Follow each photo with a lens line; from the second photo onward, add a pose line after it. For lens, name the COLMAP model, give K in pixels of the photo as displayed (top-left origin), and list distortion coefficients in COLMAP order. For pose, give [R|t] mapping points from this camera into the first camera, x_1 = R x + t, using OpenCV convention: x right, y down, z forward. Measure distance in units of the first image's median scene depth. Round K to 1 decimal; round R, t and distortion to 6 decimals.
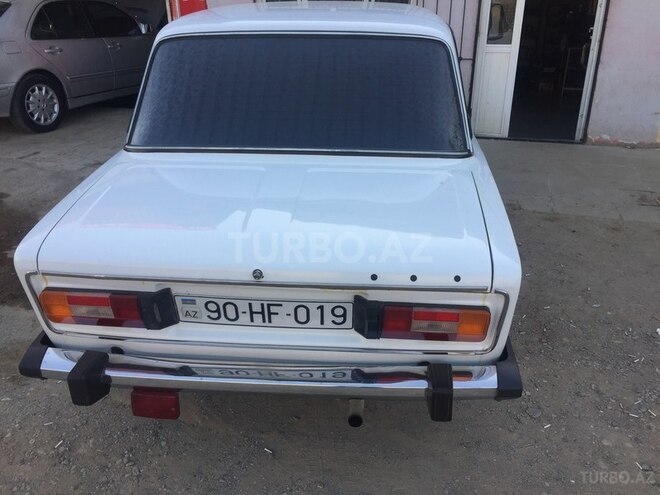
lens RADIAL K [[549.4, 0, 330.0], [0, 549.4, 247.5], [0, 0, 1]] dist [-0.003795, -0.003575]
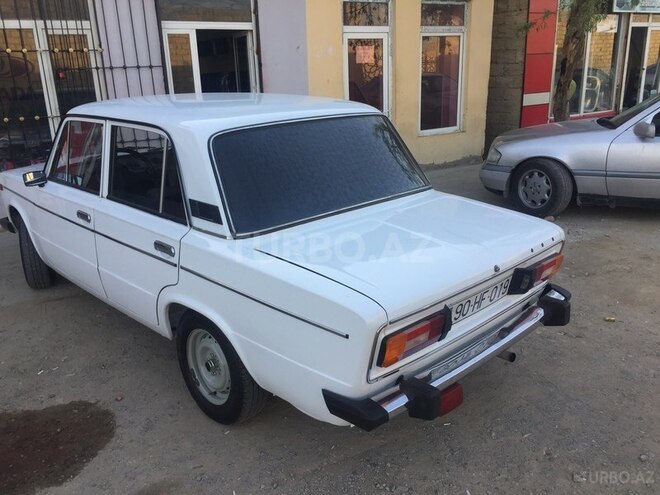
lens RADIAL K [[549.4, 0, 330.0], [0, 549.4, 247.5], [0, 0, 1]] dist [-0.003795, -0.003575]
pose [[0.692462, -0.249330, 0.677002, -1.333196], [0.331665, 0.943362, 0.008188, -0.155917], [-0.640699, 0.218868, 0.735936, 0.158992]]
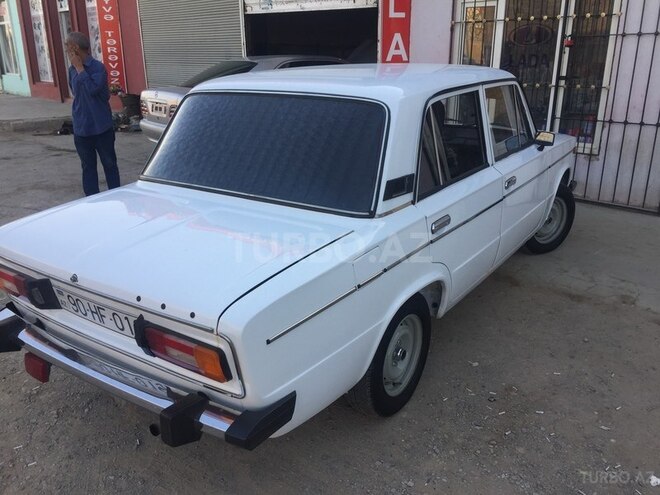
lens RADIAL K [[549.4, 0, 330.0], [0, 549.4, 247.5], [0, 0, 1]] dist [-0.003795, -0.003575]
pose [[0.866333, 0.153880, -0.475172, 0.883365], [-0.197934, 0.979238, -0.043756, -0.073858], [0.458573, 0.131960, 0.878804, 0.144331]]
